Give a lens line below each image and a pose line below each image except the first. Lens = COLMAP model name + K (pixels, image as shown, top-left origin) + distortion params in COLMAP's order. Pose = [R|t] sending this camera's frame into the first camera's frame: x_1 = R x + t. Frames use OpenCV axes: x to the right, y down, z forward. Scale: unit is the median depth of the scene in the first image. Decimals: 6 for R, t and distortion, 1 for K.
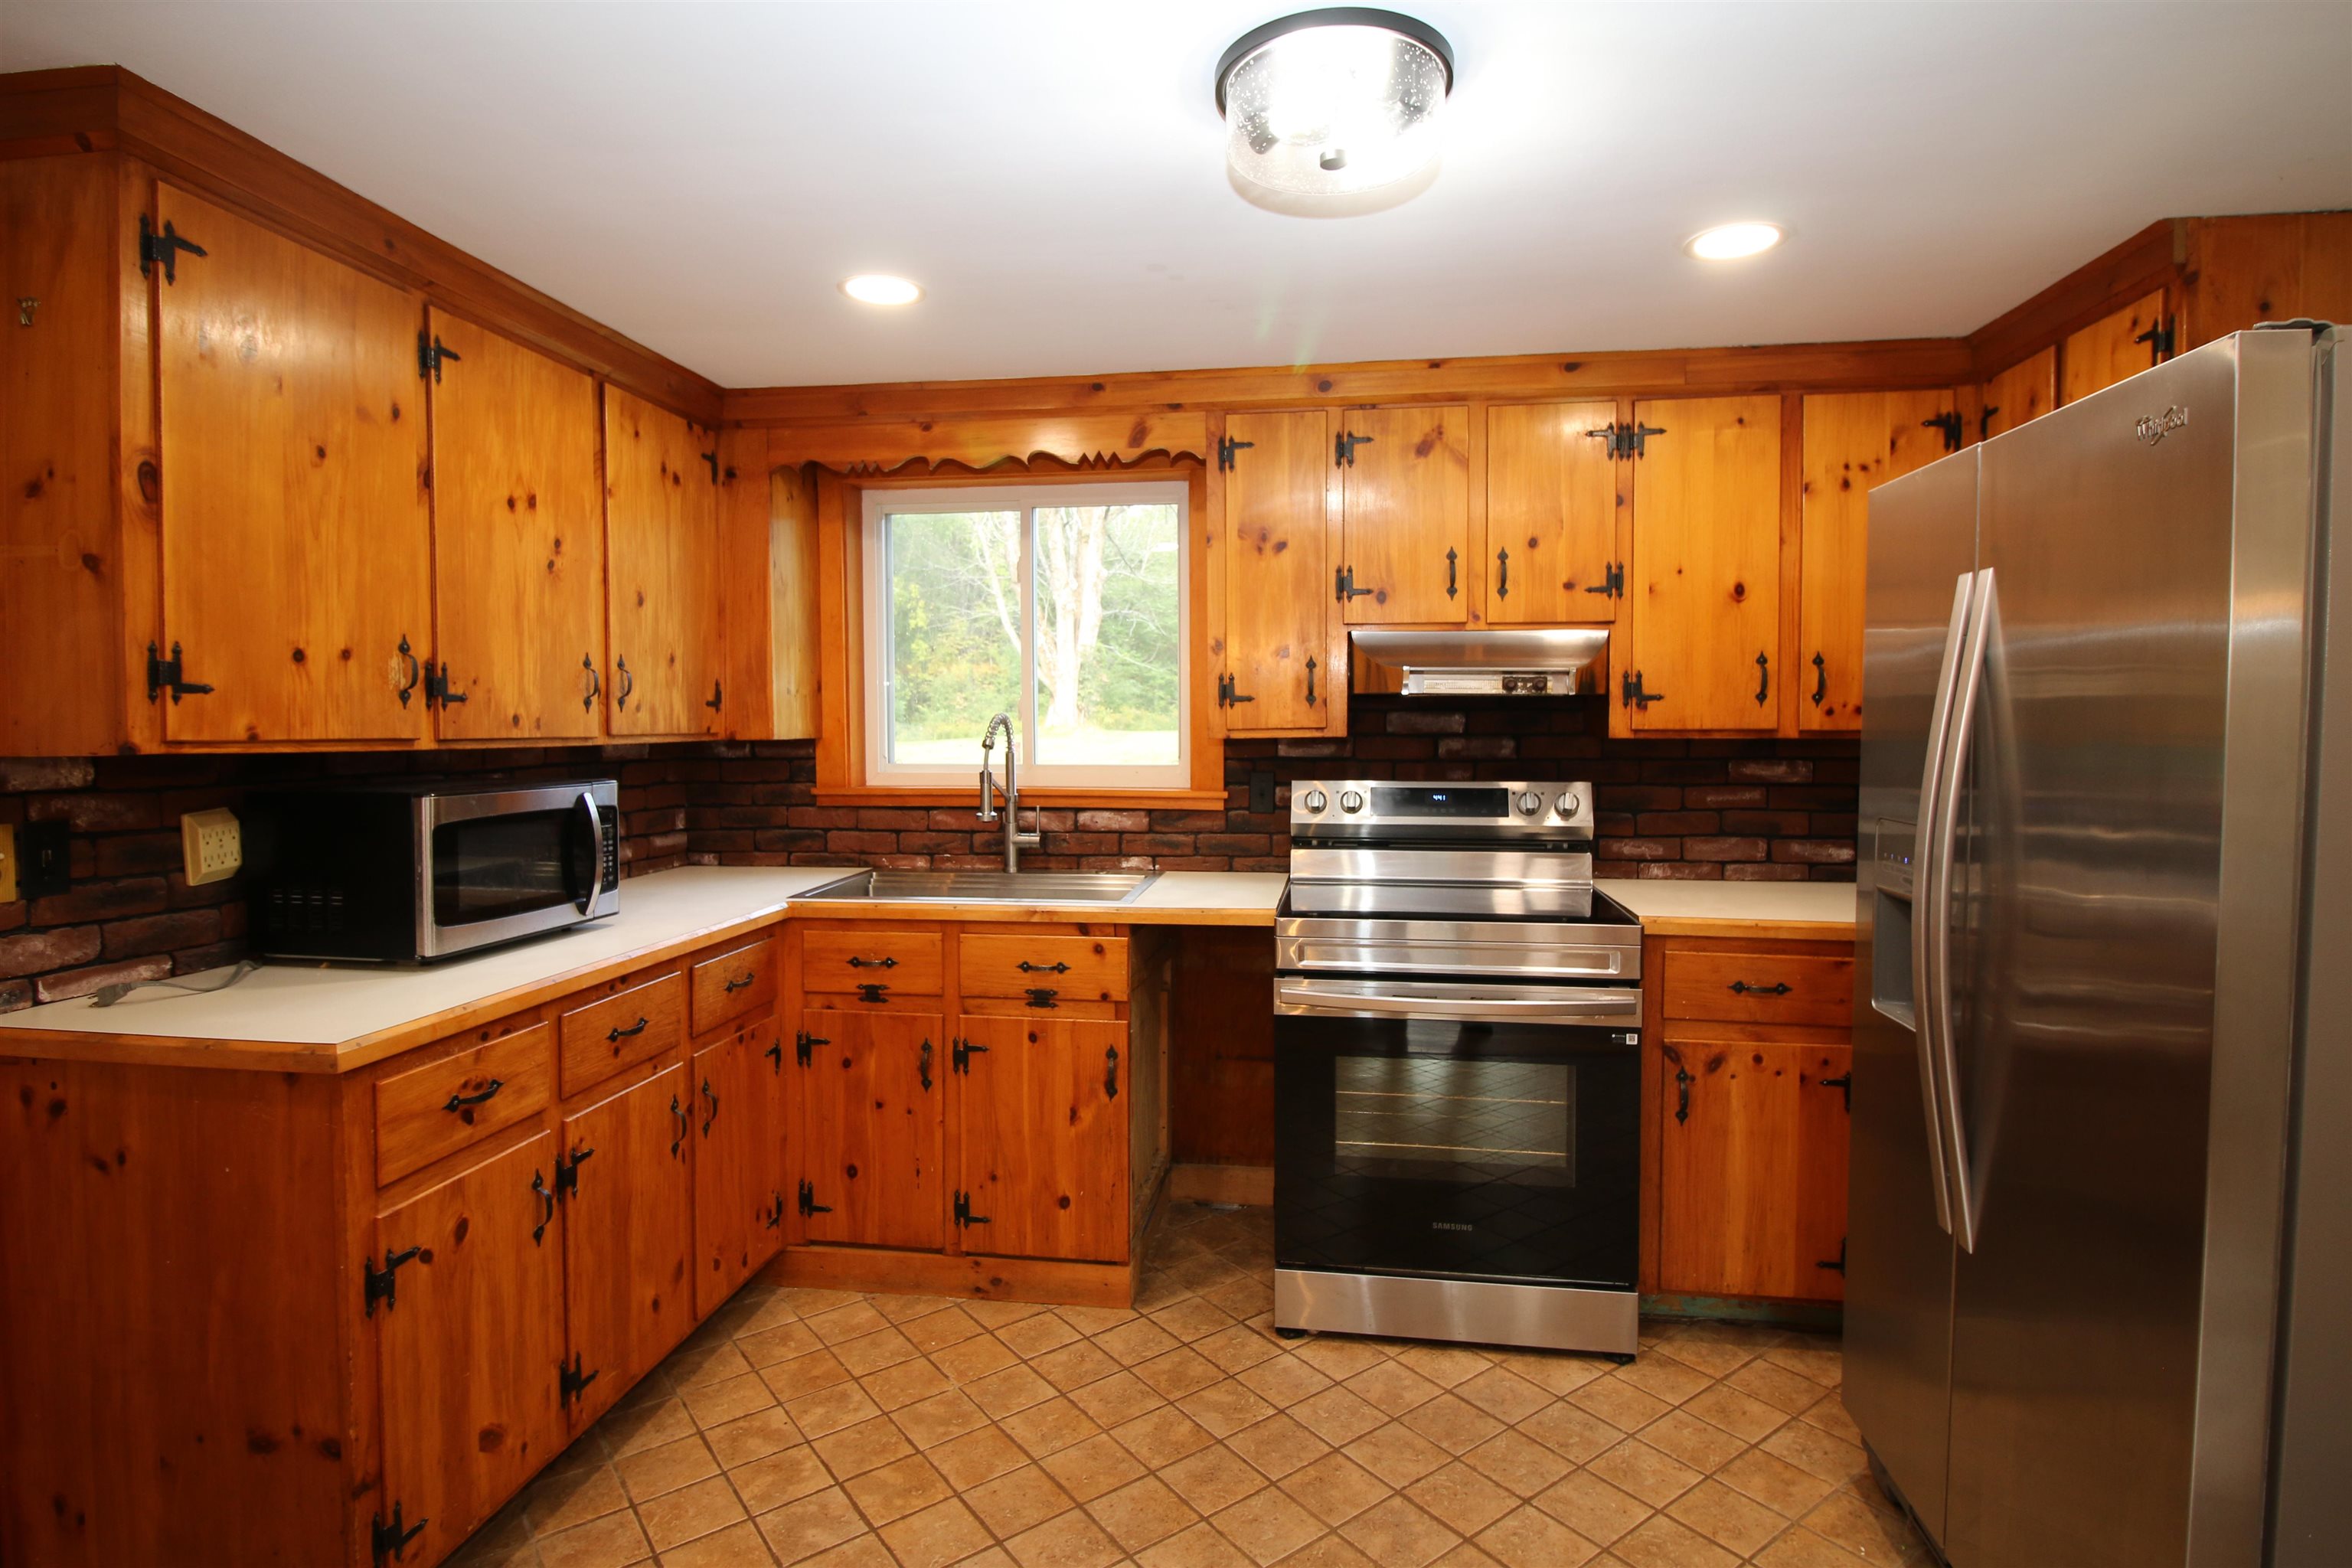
lens RADIAL K [[1196.0, 0, 1181.9], [0, 1196.0, 762.2], [0, 0, 1]] dist [0.001658, -0.011625]
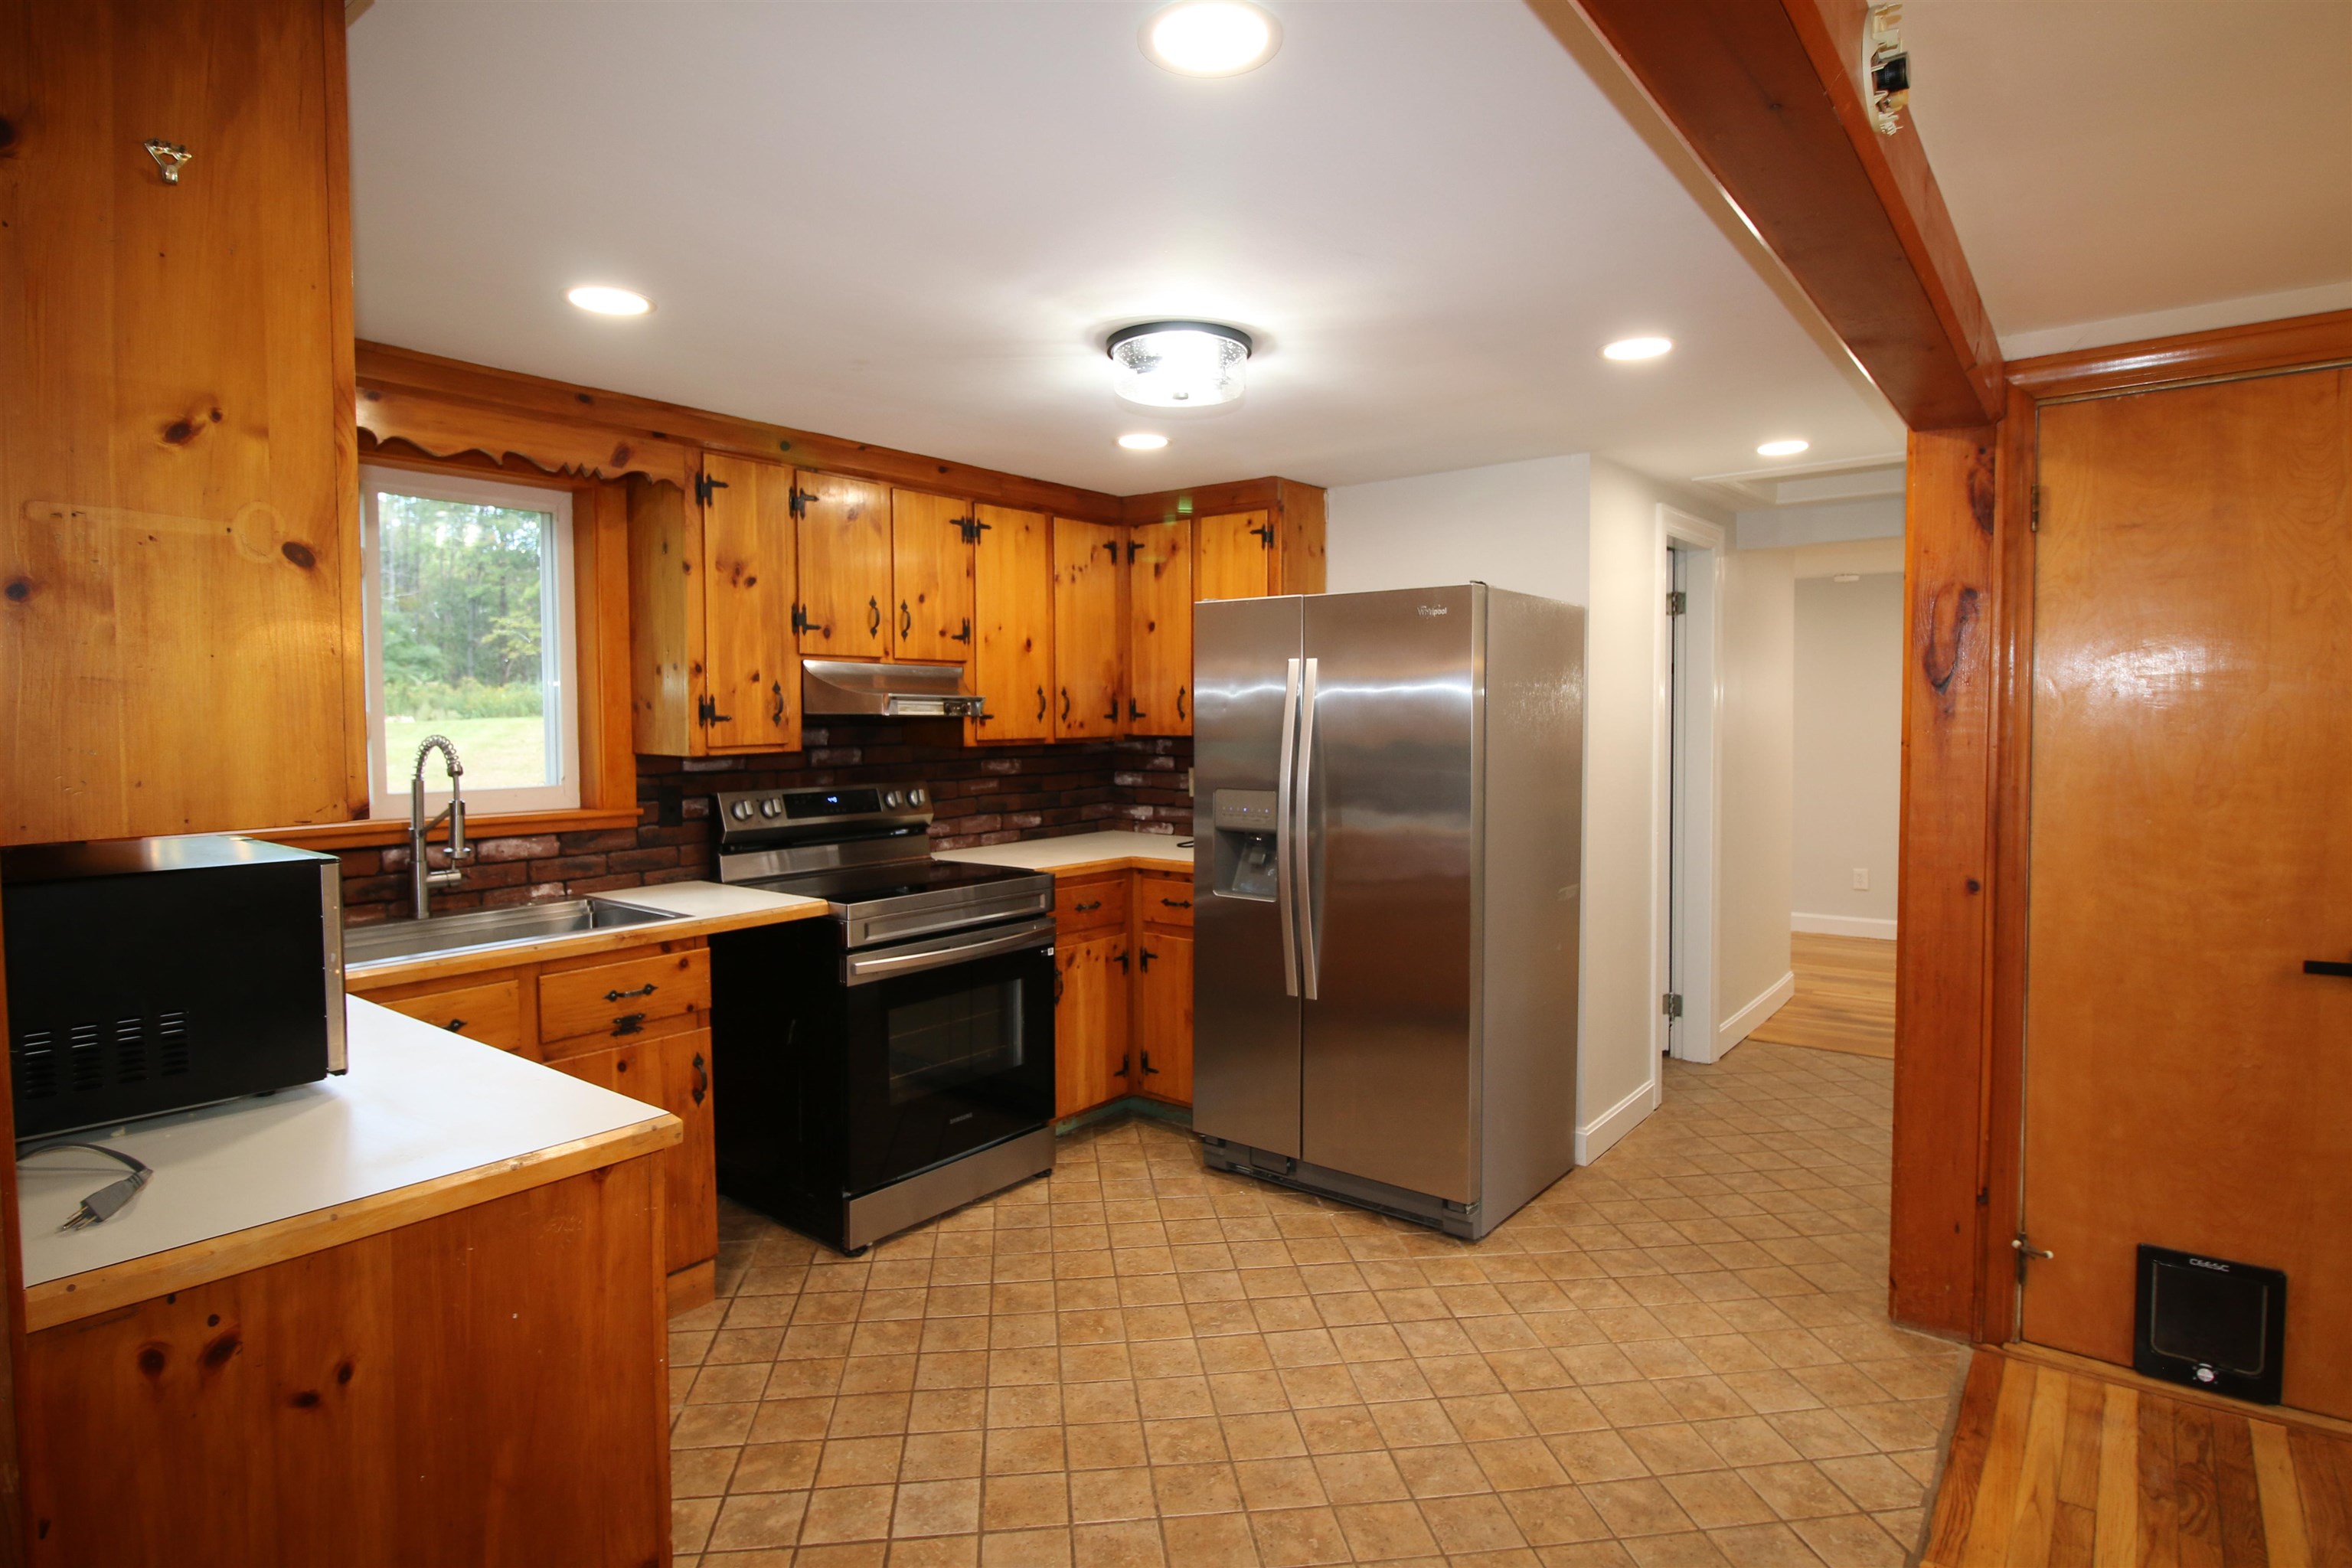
lens RADIAL K [[1217.2, 0, 1162.3], [0, 1217.2, 761.9], [0, 0, 1]] dist [0.003332, -0.014793]
pose [[0.506480, -0.035174, 0.861534, -0.755096], [0.035772, 0.999165, 0.019763, -0.023069], [-0.861509, 0.020810, 0.507315, 0.108122]]
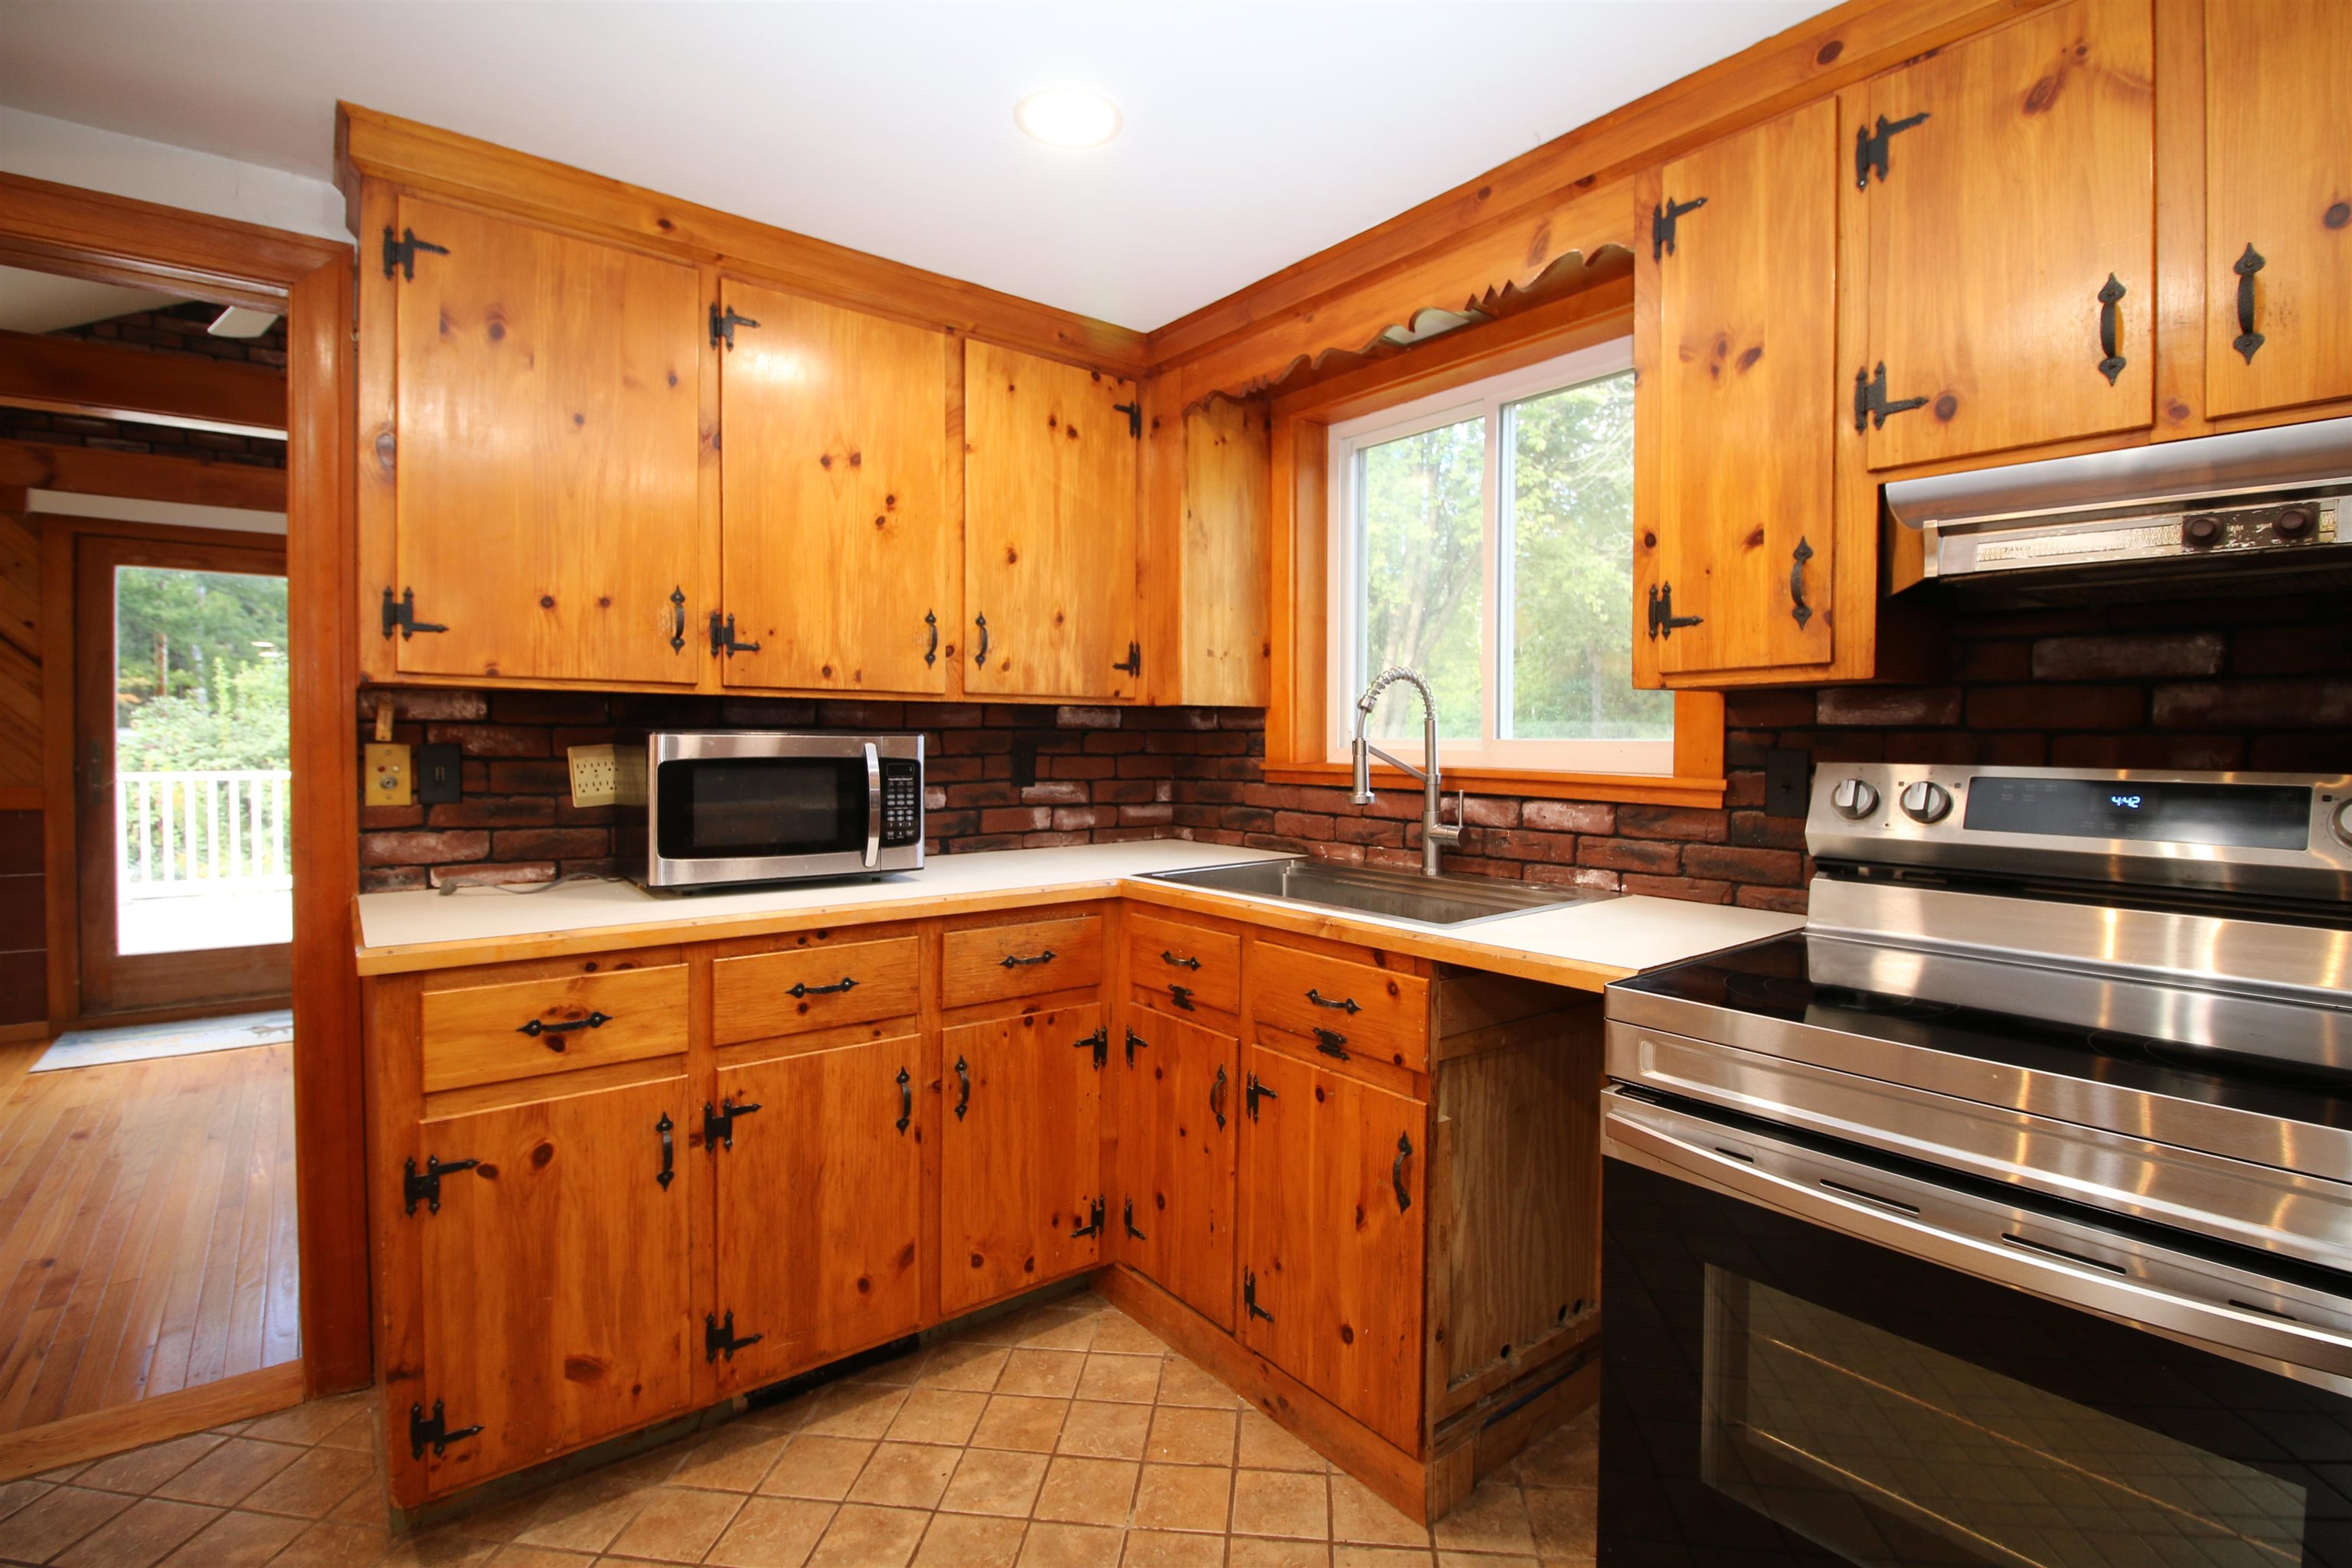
lens RADIAL K [[1078.4, 0, 1188.0], [0, 1078.4, 764.9], [0, 0, 1]] dist [0.001164, -0.014380]
pose [[0.727968, 0.024571, -0.685171, 0.266670], [-0.030527, 0.999528, 0.003410, 0.028165], [0.684931, 0.018434, 0.728375, 0.460801]]
